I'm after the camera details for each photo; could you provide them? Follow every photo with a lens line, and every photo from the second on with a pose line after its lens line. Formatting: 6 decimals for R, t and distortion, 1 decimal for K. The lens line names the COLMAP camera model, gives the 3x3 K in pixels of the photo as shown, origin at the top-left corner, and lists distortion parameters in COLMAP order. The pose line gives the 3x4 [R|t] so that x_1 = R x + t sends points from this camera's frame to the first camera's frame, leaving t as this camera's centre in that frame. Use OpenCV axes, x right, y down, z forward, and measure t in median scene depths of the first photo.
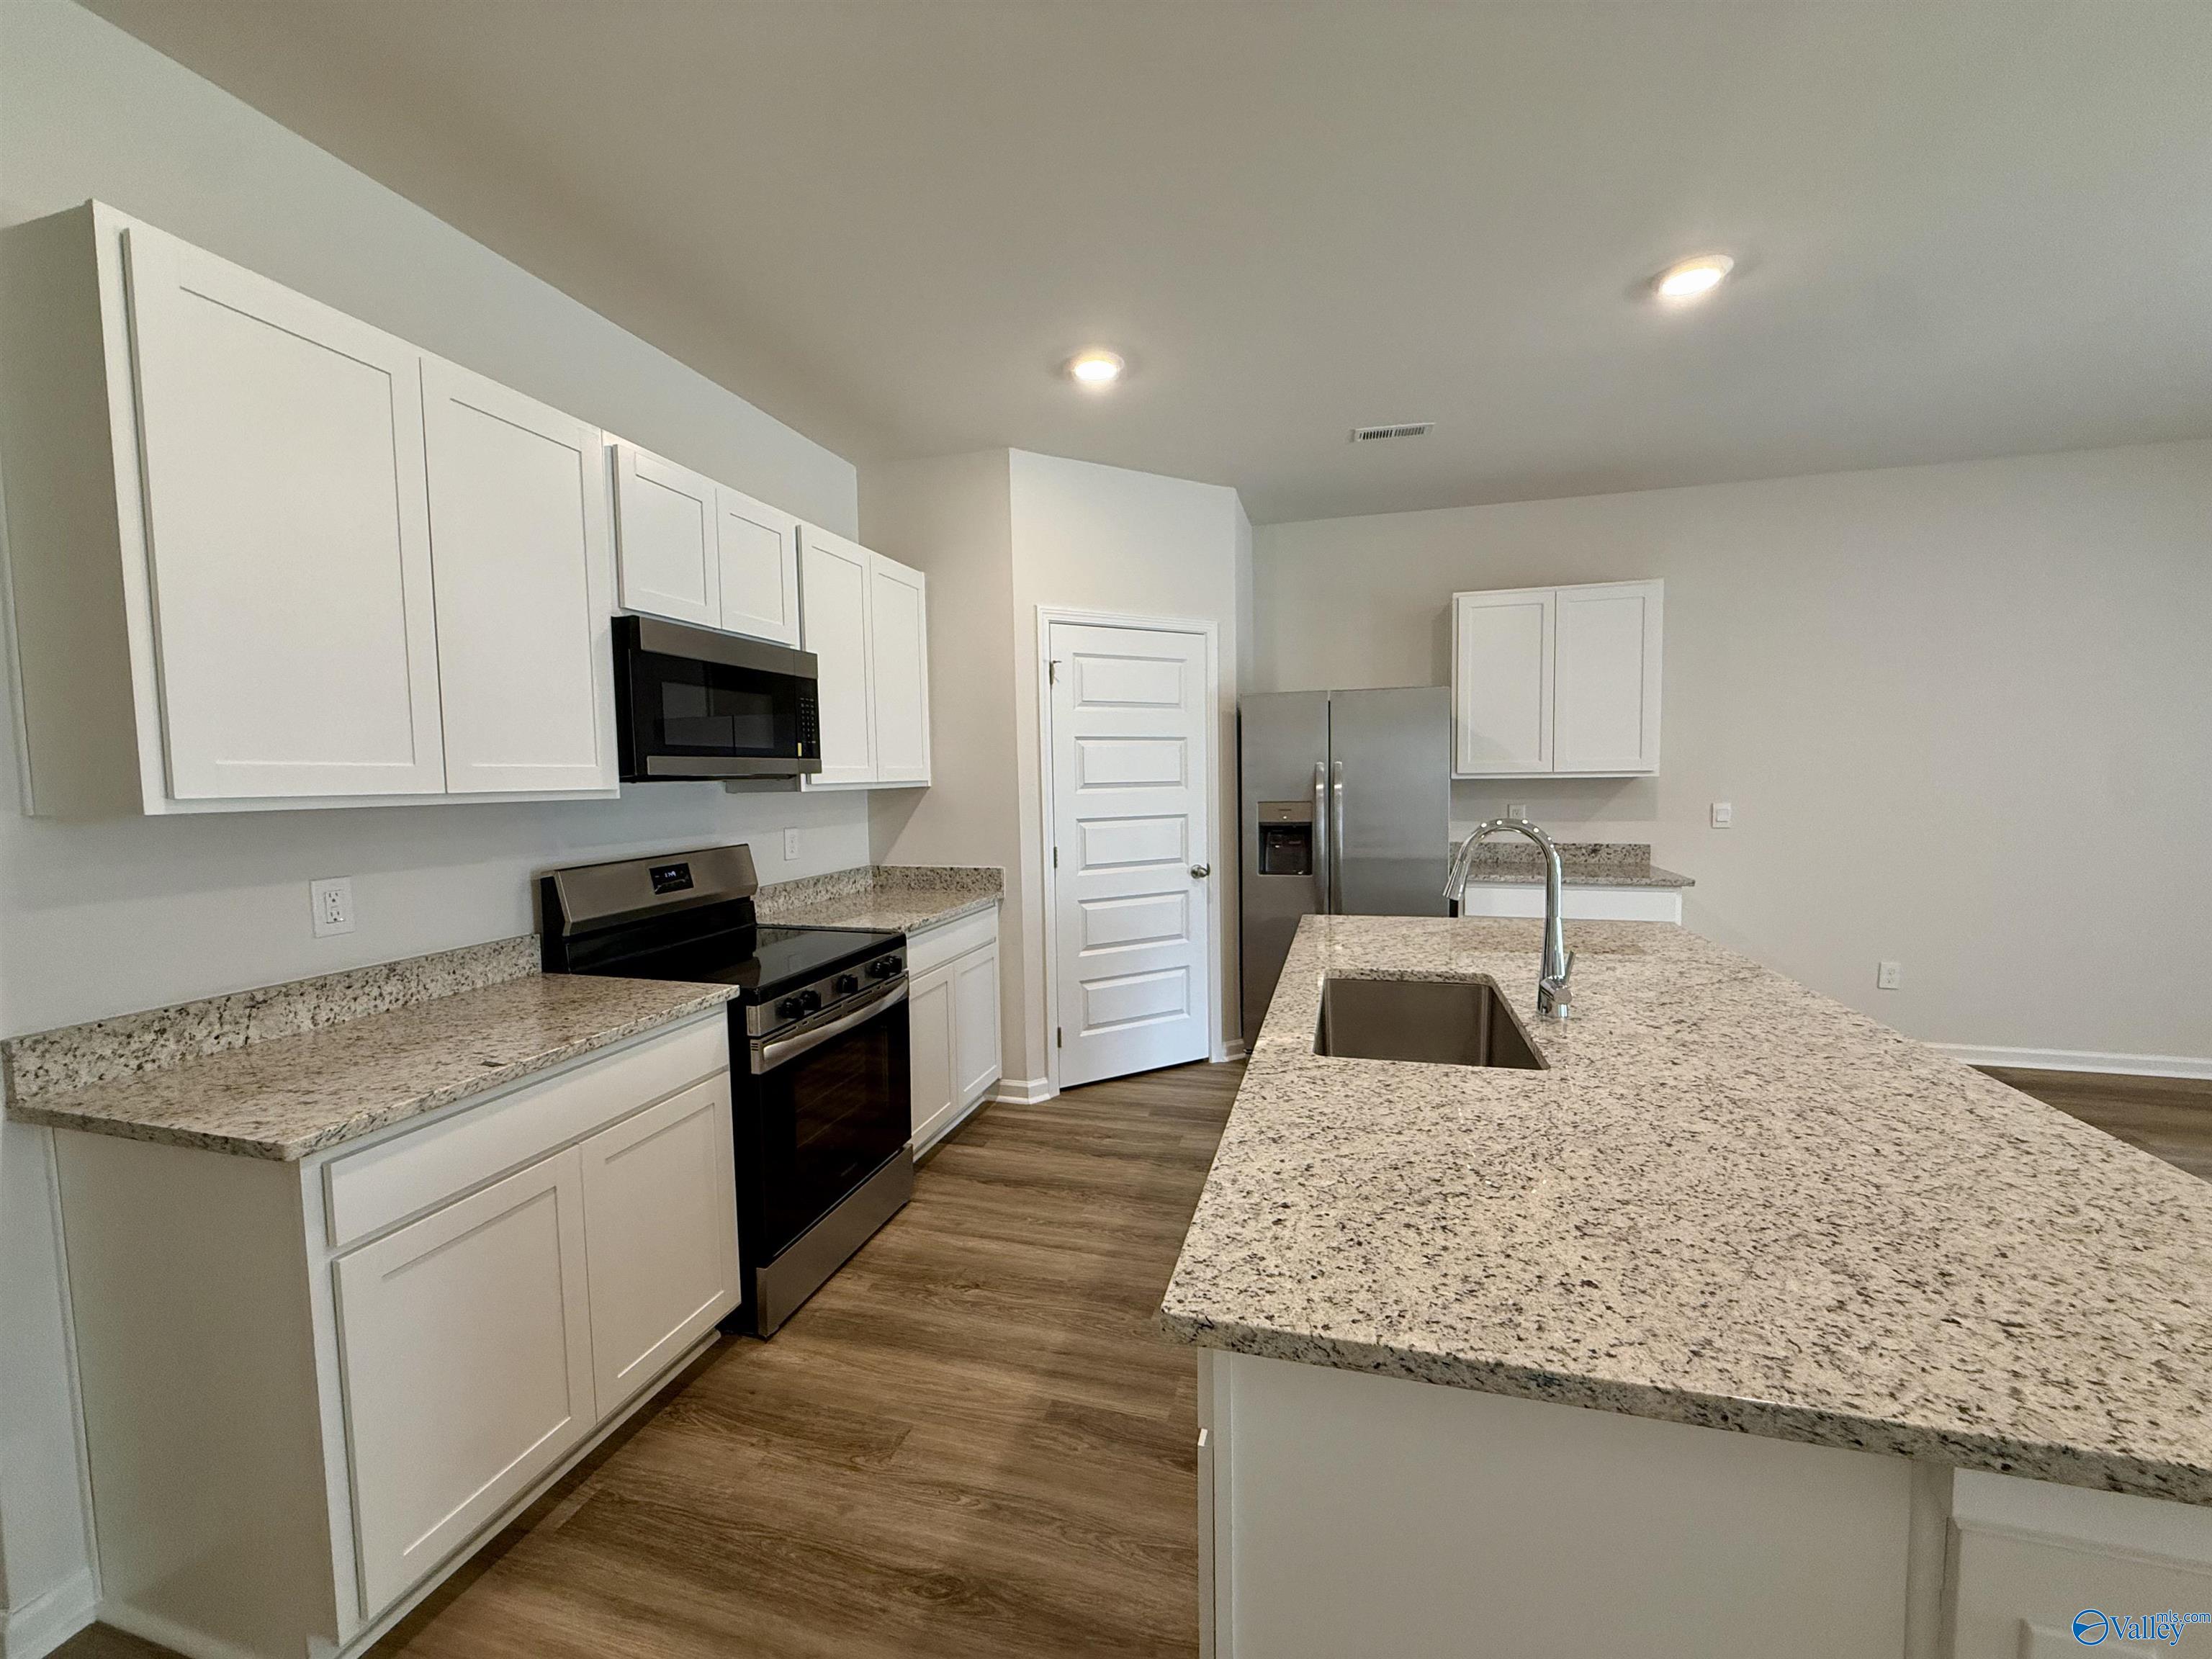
lens RADIAL K [[884.5, 0, 1101.5], [0, 884.5, 825.9], [0, 0, 1]] dist [-0.000155, 0.000231]
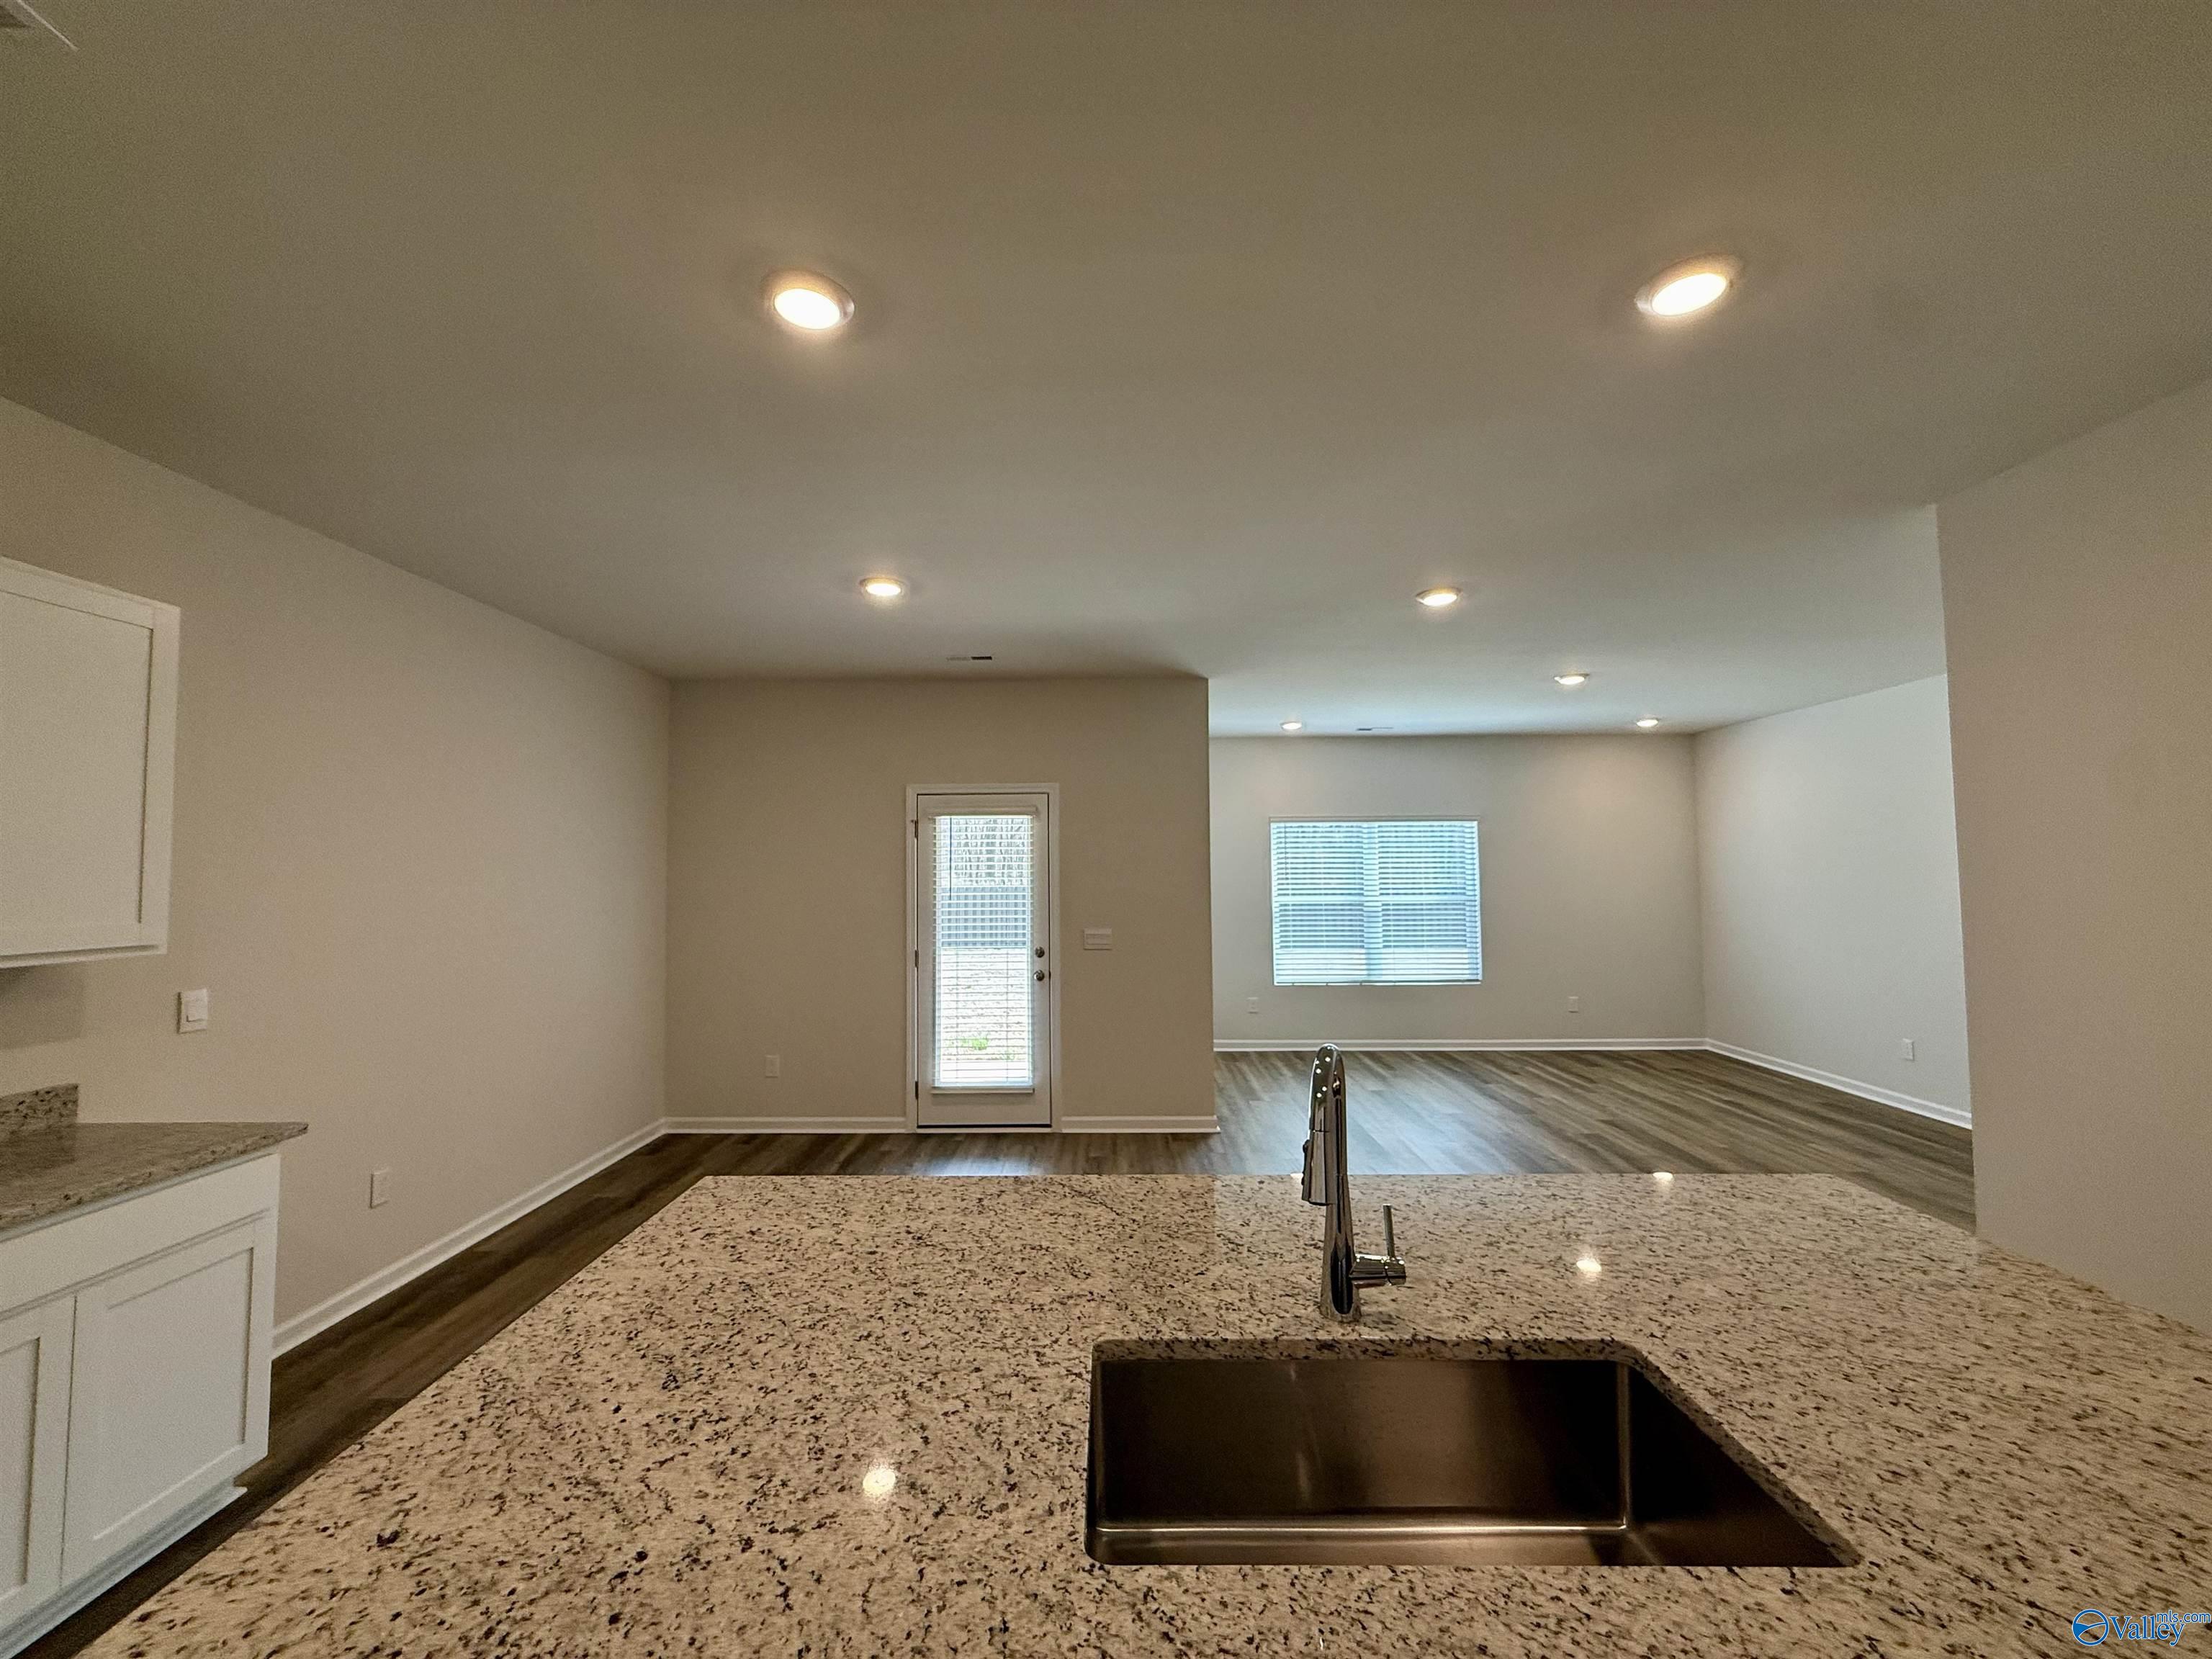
lens RADIAL K [[884.5, 0, 1103.8], [0, 884.5, 830.1], [0, 0, 1]] dist [-0.000155, 0.000231]
pose [[-0.265536, 0.065827, 0.961851, -0.182545], [0.070027, 0.996348, -0.048856, -0.191205], [-0.961554, 0.054382, -0.269176, 1.716840]]
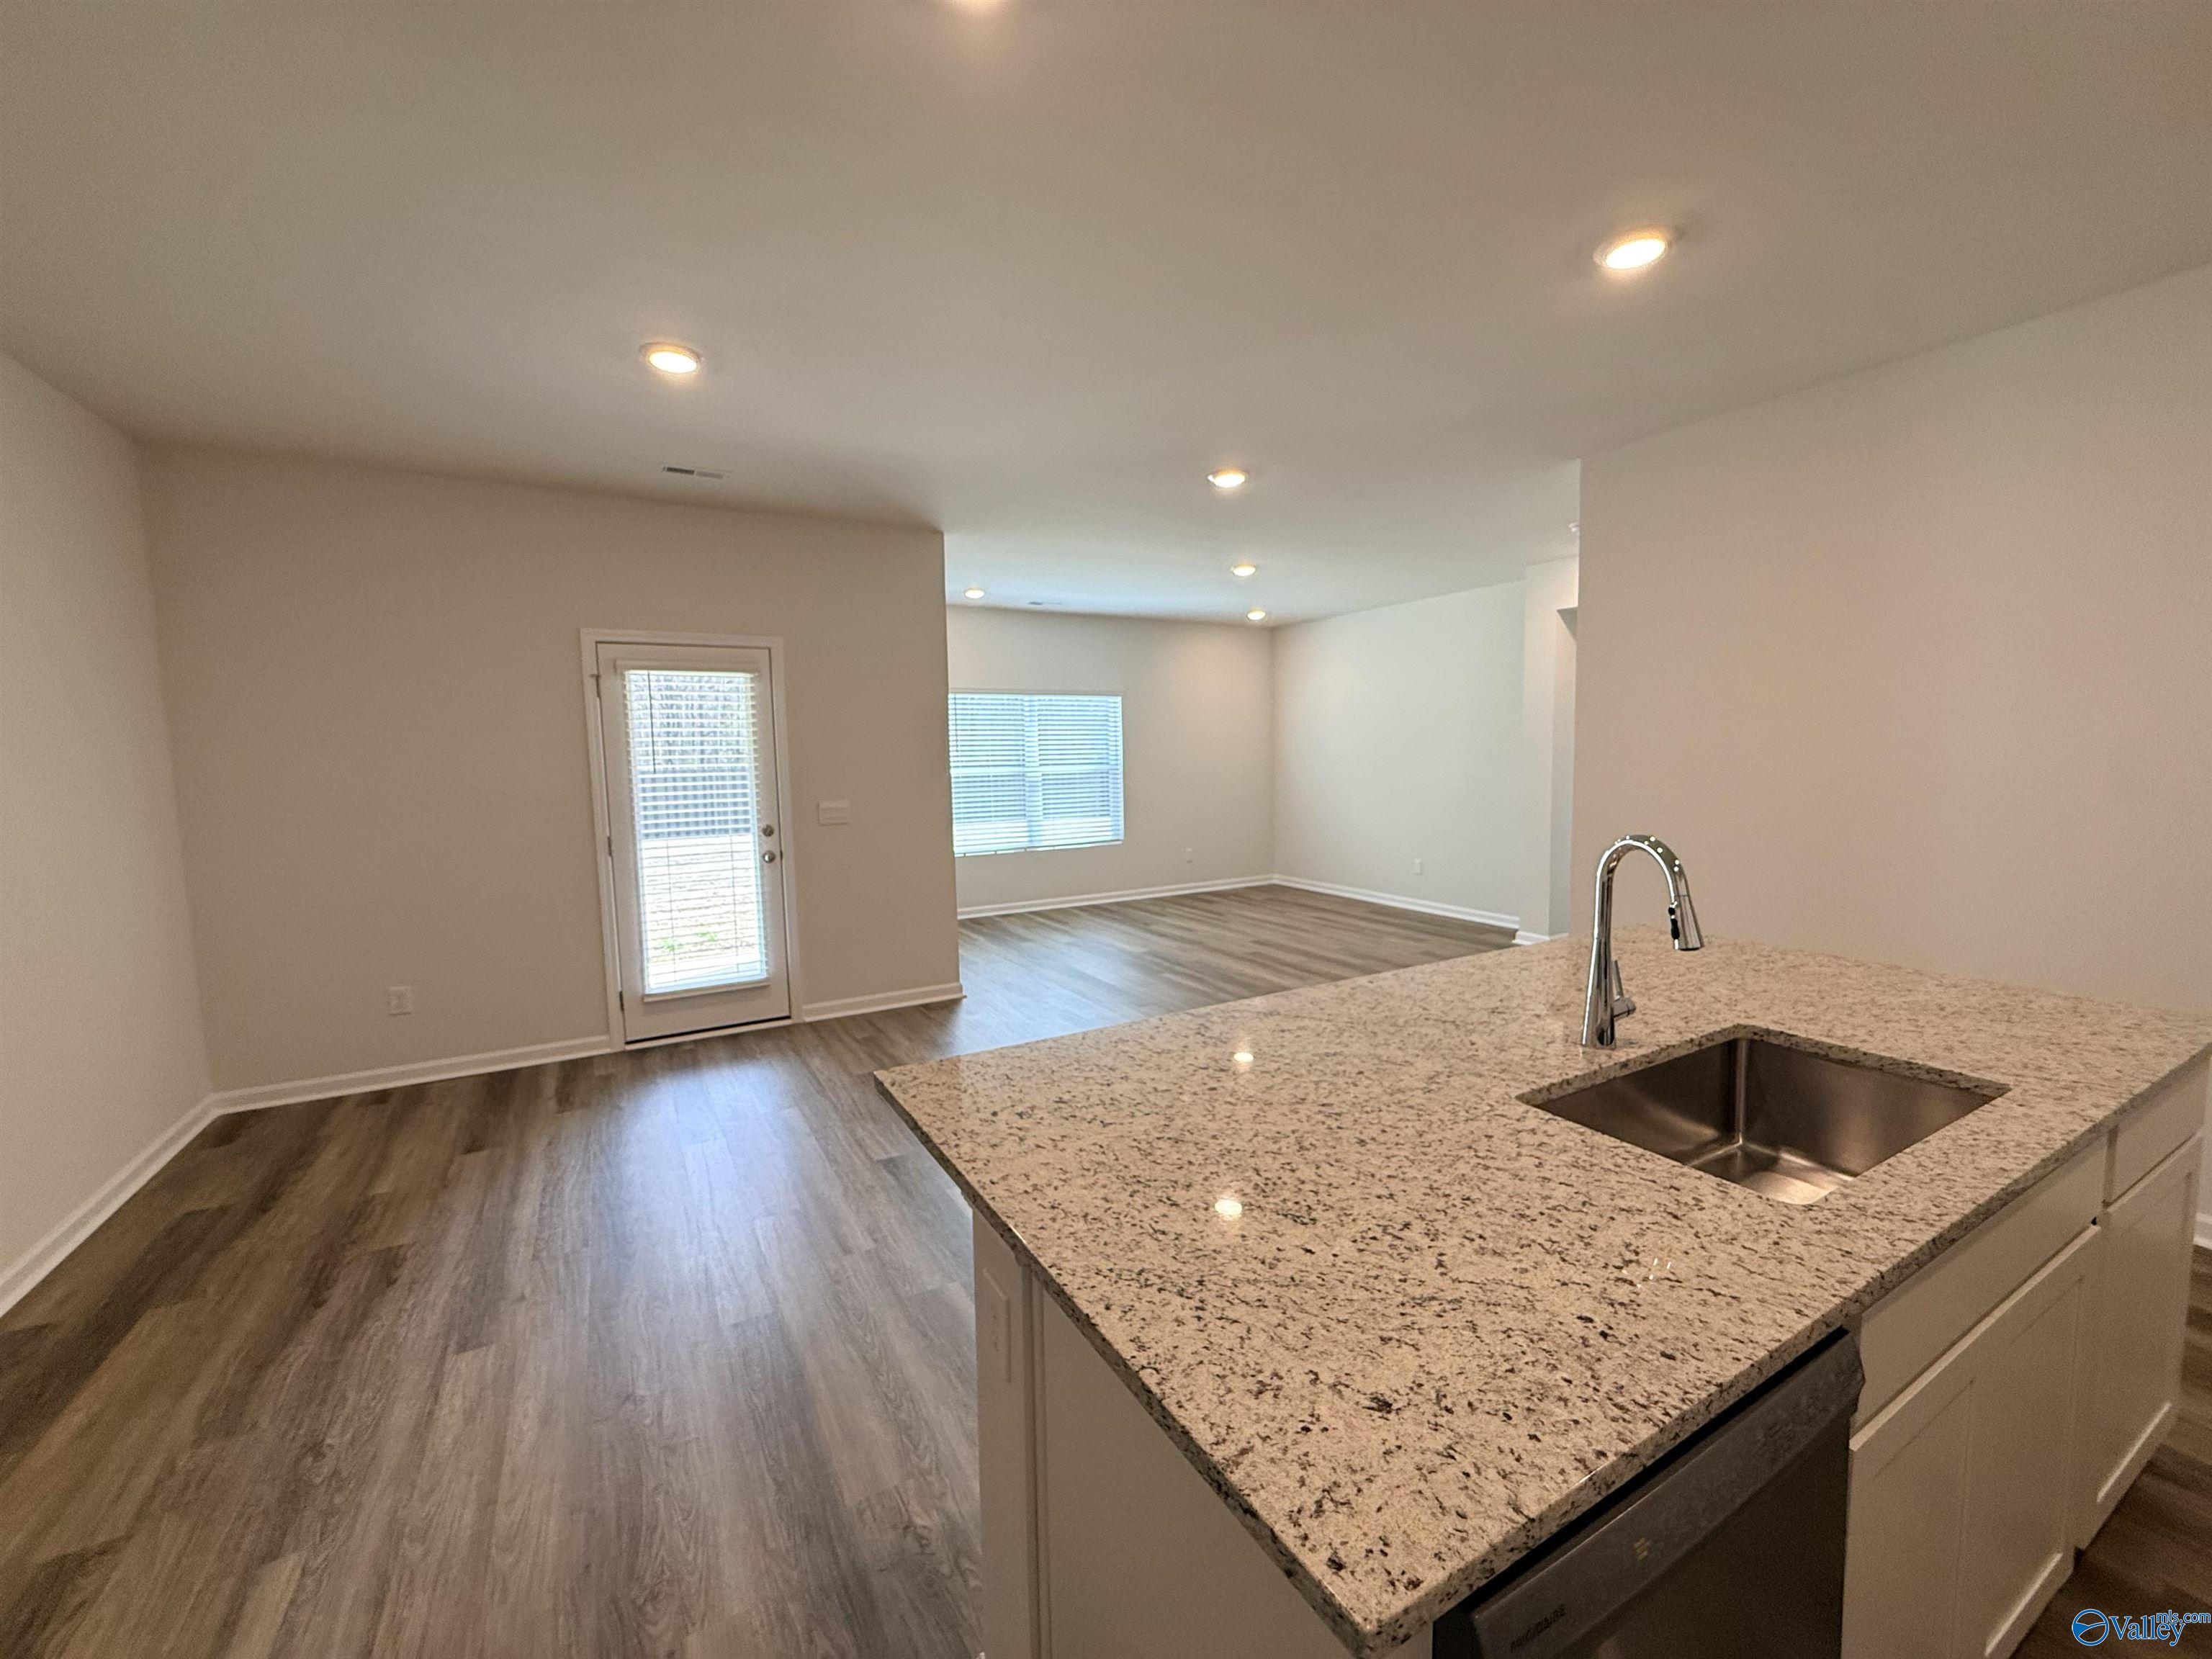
lens RADIAL K [[884.5, 0, 1106.6], [0, 884.5, 834.0], [0, 0, 1]] dist [-0.000155, 0.000231]
pose [[-0.716219, -0.035960, 0.696949, 0.315669], [0.072118, 0.989511, 0.125166, -0.189378], [-0.694140, 0.139909, -0.706113, 2.482400]]
